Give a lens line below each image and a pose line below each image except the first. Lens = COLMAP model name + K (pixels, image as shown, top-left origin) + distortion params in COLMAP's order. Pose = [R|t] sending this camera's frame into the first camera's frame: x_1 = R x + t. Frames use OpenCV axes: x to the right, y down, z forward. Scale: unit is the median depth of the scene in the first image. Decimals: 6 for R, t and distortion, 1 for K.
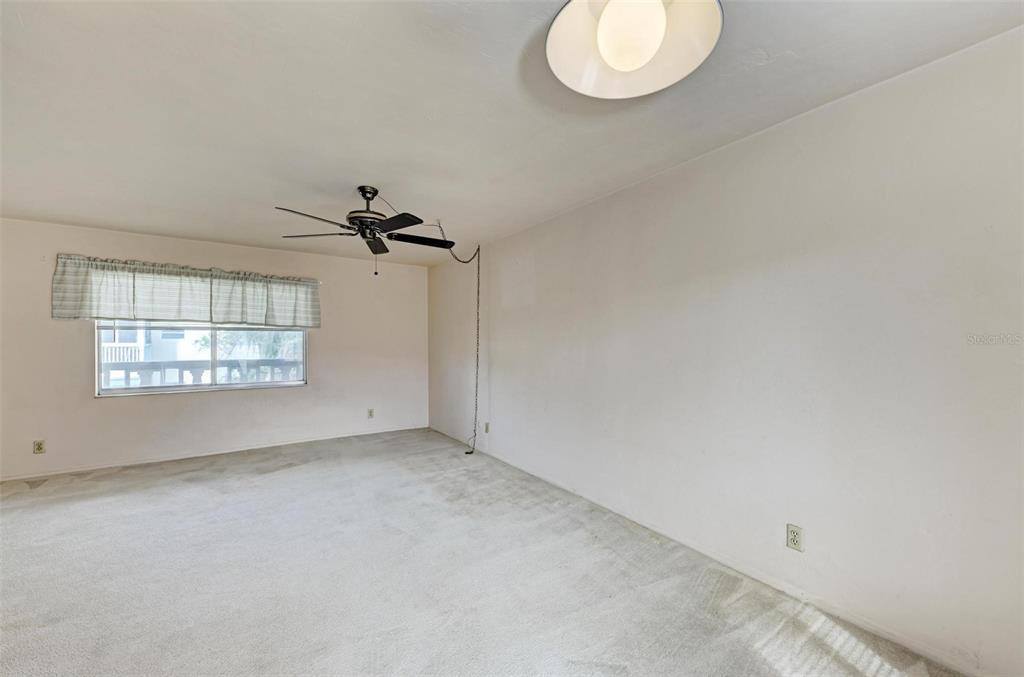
lens RADIAL K [[397.3, 0, 514.3], [0, 397.3, 343.2], [0, 0, 1]] dist [0.028077, -0.009103]
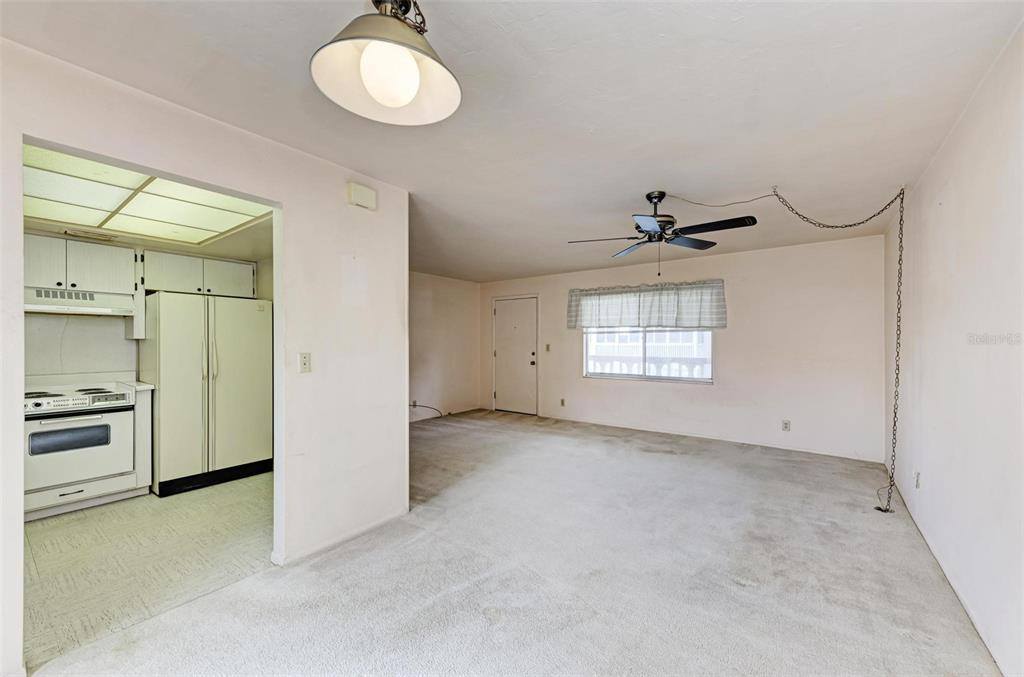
lens RADIAL K [[397.3, 0, 514.3], [0, 397.3, 343.2], [0, 0, 1]] dist [0.028077, -0.009103]
pose [[0.326819, 0.001290, -0.945086, 0.325793], [-0.001854, 0.999998, 0.000724, 0.000447], [0.945085, 0.001515, 0.326821, 0.208959]]
